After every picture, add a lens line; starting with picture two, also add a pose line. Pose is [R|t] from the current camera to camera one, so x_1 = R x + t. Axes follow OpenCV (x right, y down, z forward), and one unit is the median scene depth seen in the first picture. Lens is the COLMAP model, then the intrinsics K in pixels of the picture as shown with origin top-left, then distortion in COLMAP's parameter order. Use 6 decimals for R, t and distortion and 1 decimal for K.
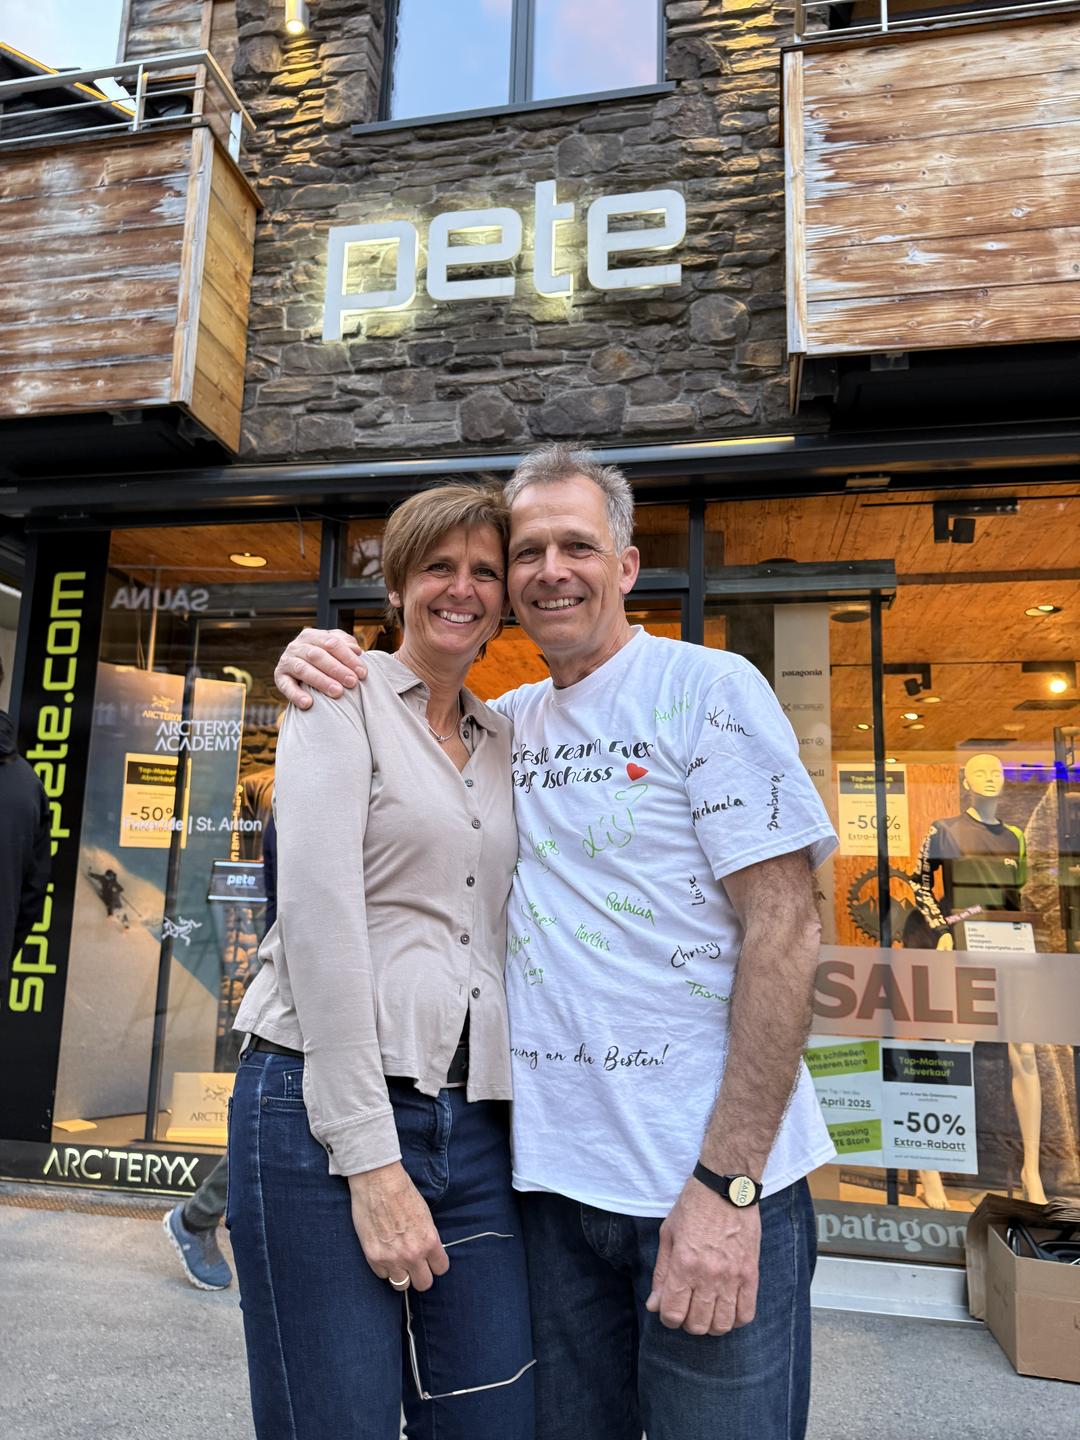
lens RADIAL K [[1021.4, 0, 540.0], [0, 1021.4, 720.0], [0, 0, 1]] dist [-0.013481, 0.000100]
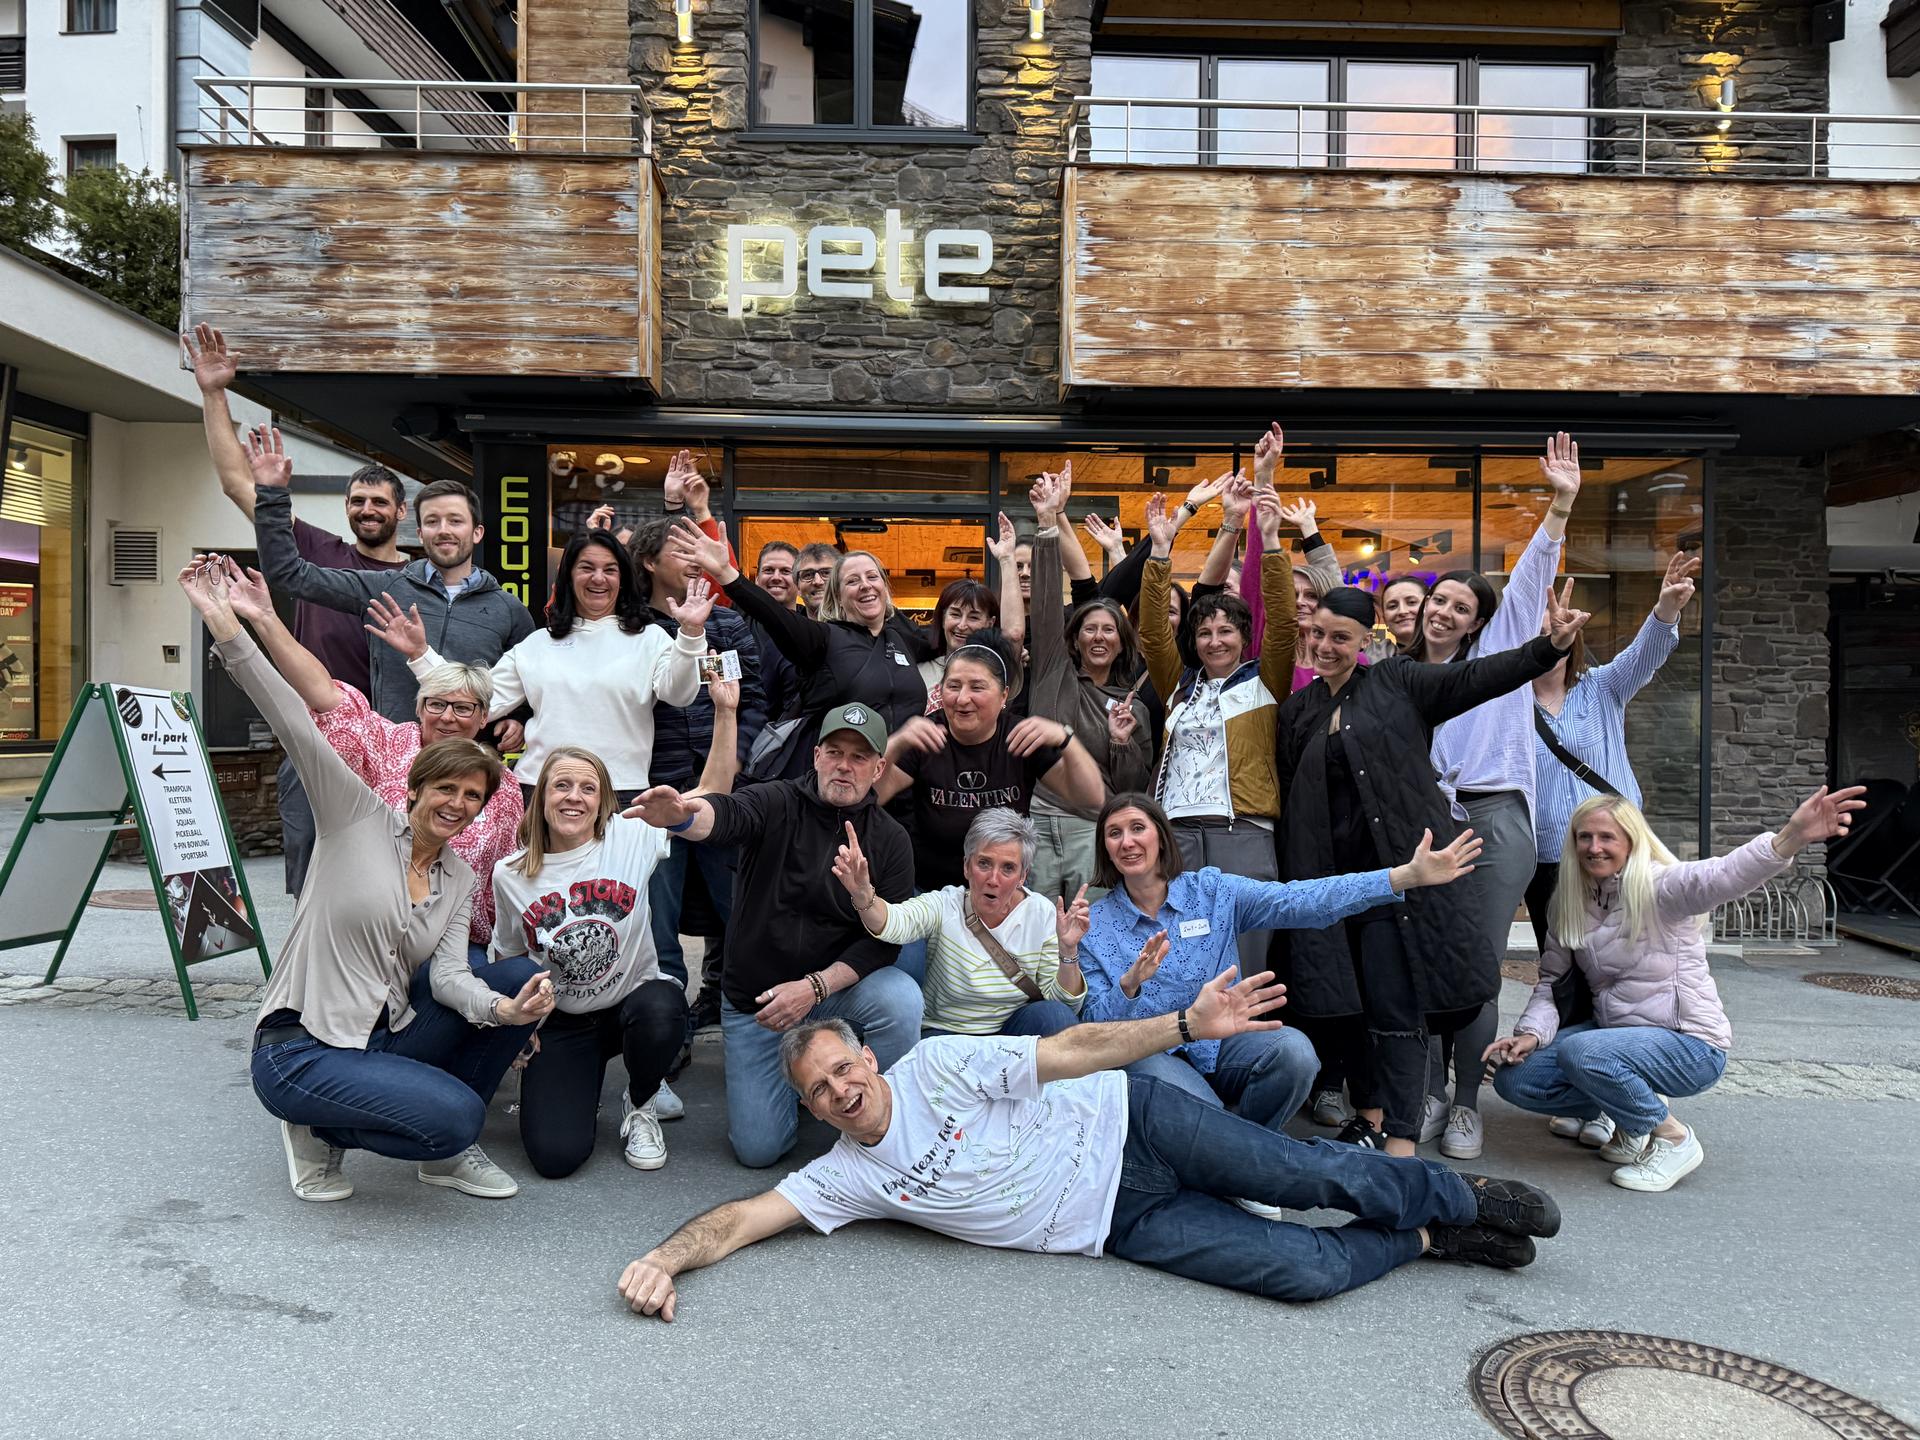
lens RADIAL K [[1361.9, 0, 969.4], [0, 1361.9, 759.2], [0, 0, 1]] dist [-0.013481, 0.000100]
pose [[0.970956, -0.028915, 0.237505, -0.356064], [-0.019269, 0.979996, 0.198082, -0.162499], [-0.238481, -0.196905, 0.950976, -0.938535]]
